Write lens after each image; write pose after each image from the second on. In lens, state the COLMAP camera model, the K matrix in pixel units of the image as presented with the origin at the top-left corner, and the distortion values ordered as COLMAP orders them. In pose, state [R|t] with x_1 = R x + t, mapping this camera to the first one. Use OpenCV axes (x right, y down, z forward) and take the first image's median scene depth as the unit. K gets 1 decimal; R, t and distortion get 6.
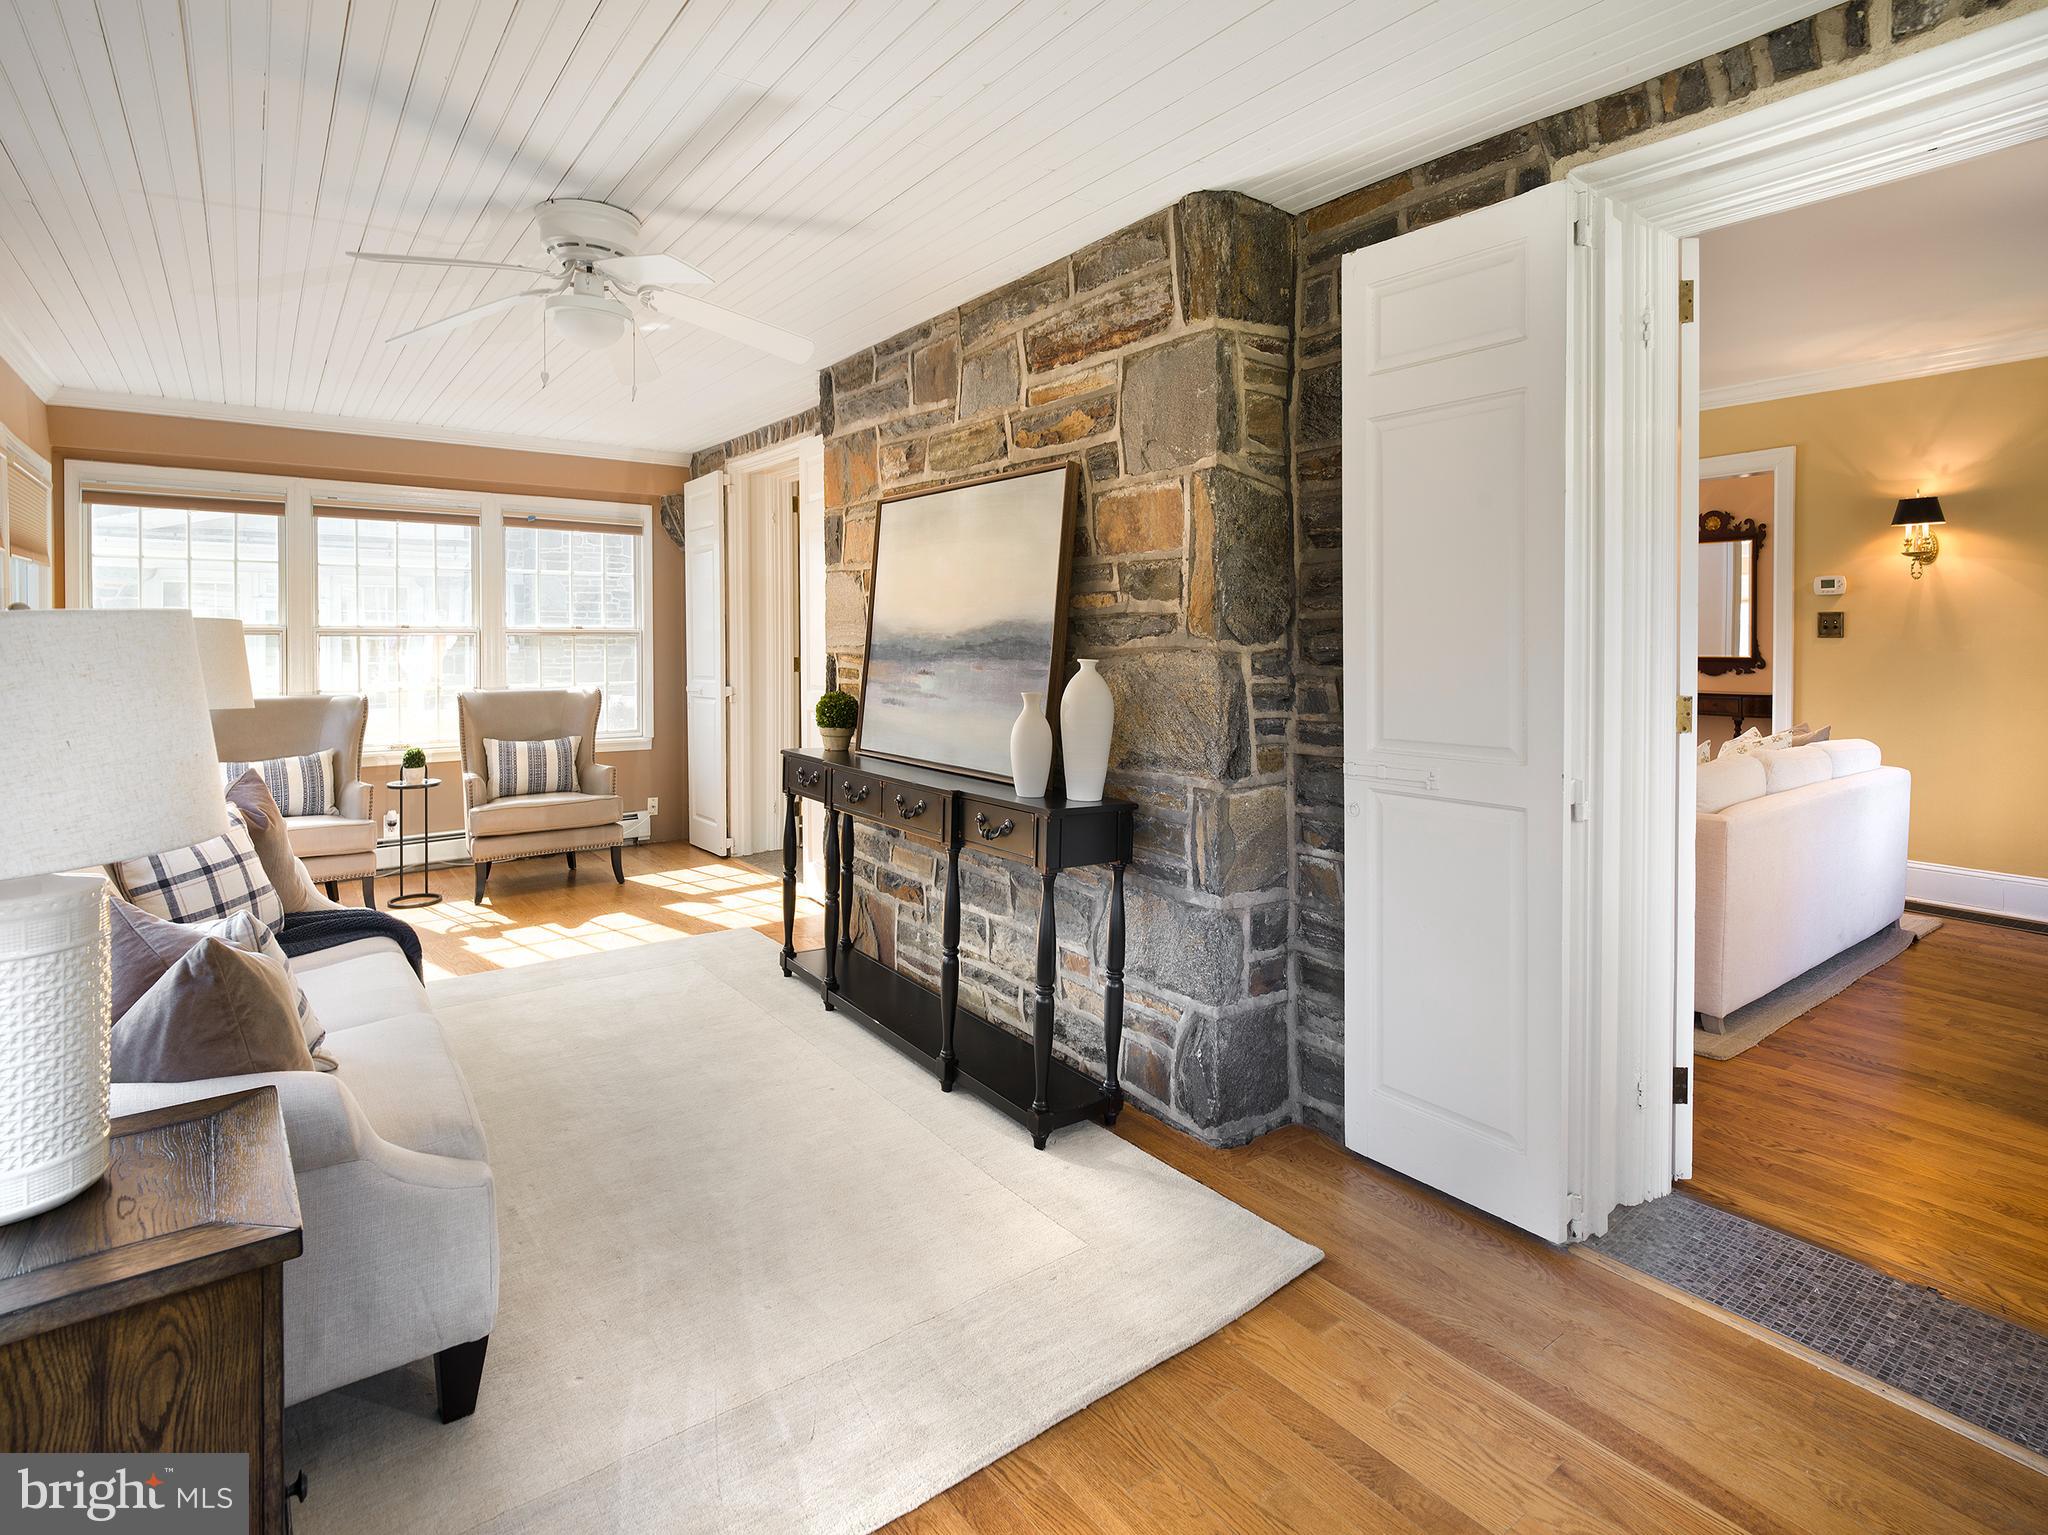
lens RADIAL K [[1062.7, 0, 1023.2], [0, 1062.7, 775.2], [0, 0, 1]] dist [-0.001332, 0.000520]
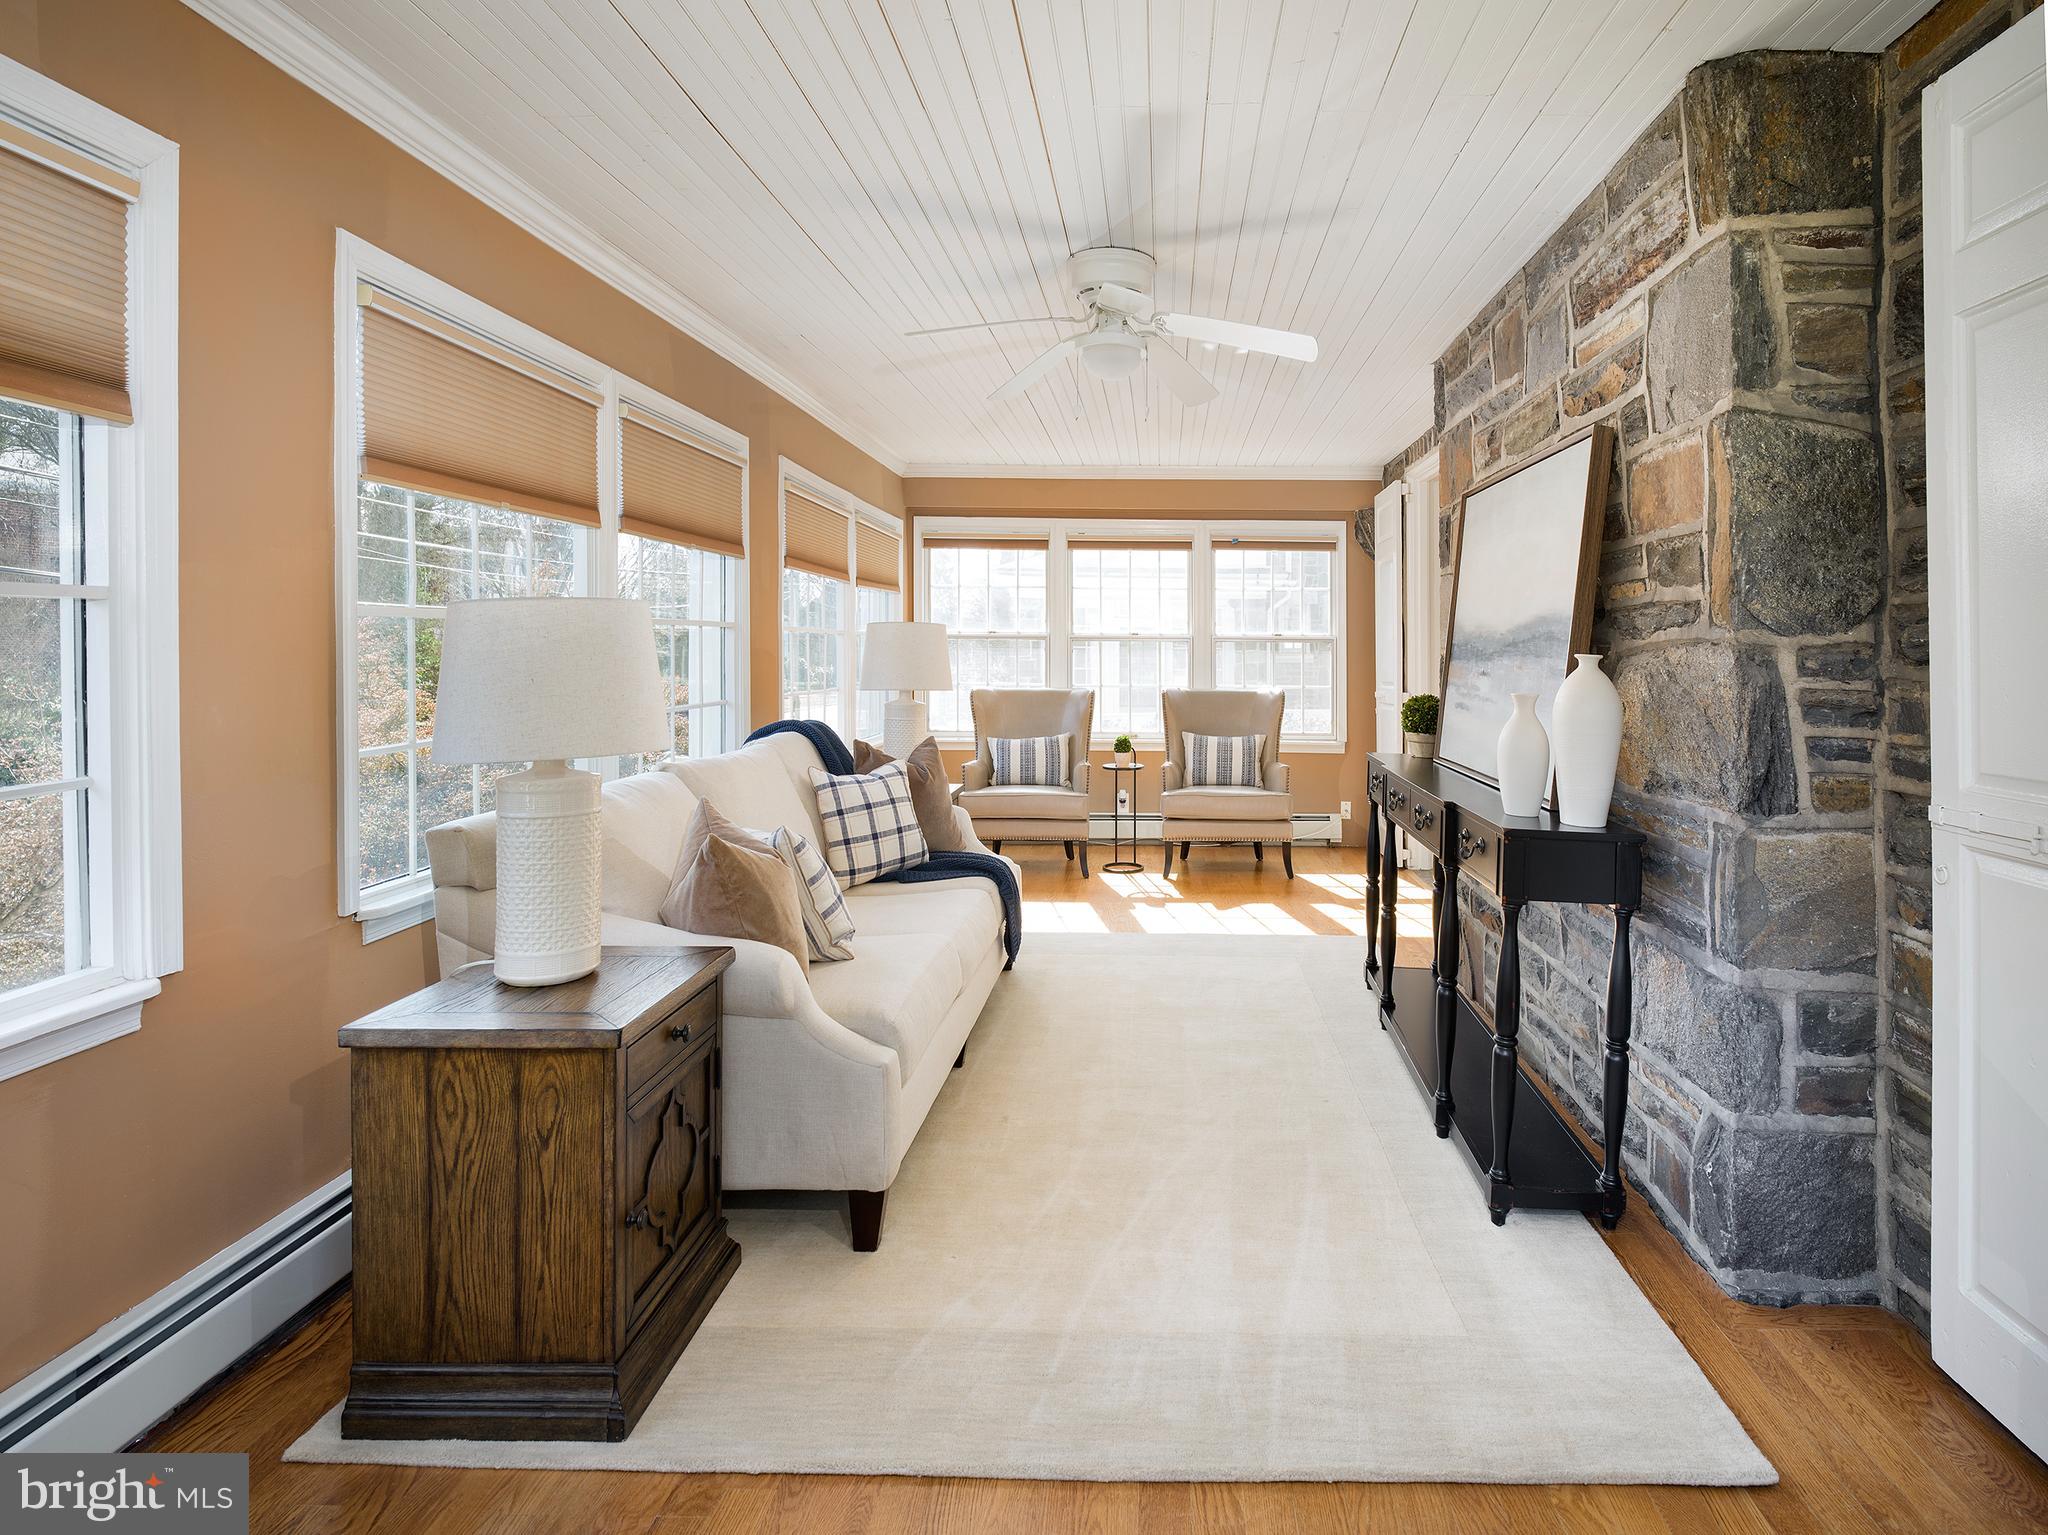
lens RADIAL K [[1052.0, 0, 1024.0], [0, 1052.0, 767.5], [0, 0, 1]] dist [-0.001698, -0.000790]
pose [[0.793161, 0.080078, -0.603724, 0.210635], [-0.088688, 0.995938, 0.015584, 0.003364], [0.602520, 0.041183, 0.797041, 0.071268]]
